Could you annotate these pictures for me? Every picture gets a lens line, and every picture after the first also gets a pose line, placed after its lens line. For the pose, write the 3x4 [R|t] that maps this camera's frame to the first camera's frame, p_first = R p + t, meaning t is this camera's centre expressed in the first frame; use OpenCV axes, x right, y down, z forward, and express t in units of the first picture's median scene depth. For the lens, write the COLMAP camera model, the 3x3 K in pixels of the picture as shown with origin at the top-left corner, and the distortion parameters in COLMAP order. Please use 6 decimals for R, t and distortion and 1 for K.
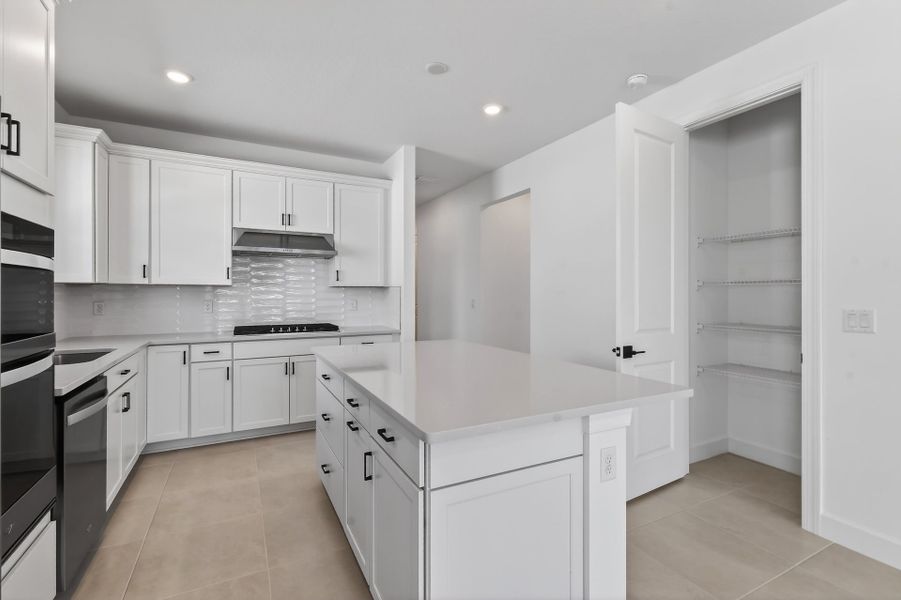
lens RADIAL K [[414.5, 0, 457.1], [0, 414.5, 294.0], [0, 0, 1]] dist [0.000932, -0.001968]
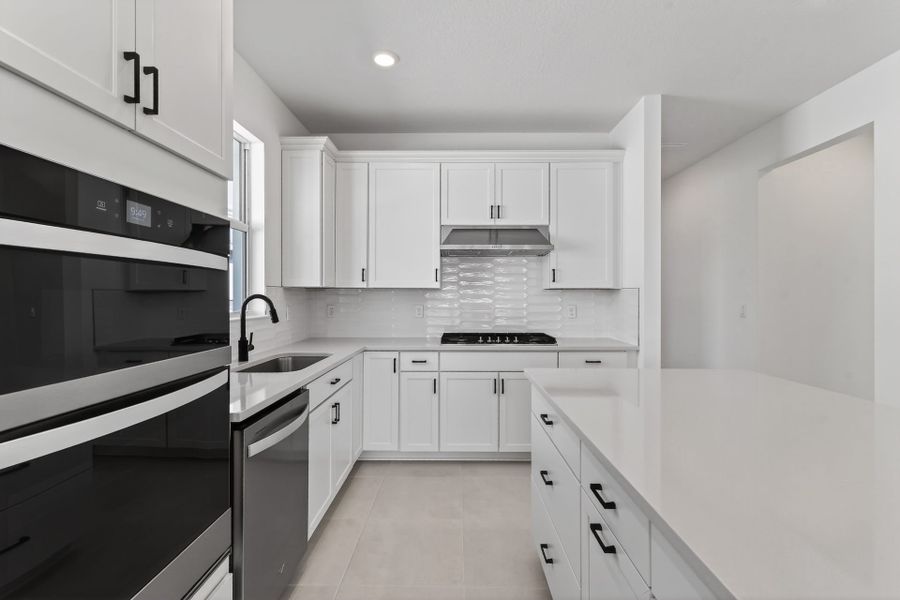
lens RADIAL K [[414.0, 0, 450.1], [0, 414.0, 295.3], [0, 0, 1]] dist [0.000932, -0.001968]
pose [[0.875555, -0.000676, -0.483118, -0.088344], [-0.001409, 0.999991, -0.003952, -0.002252], [0.483117, 0.004141, 0.875546, 0.225696]]
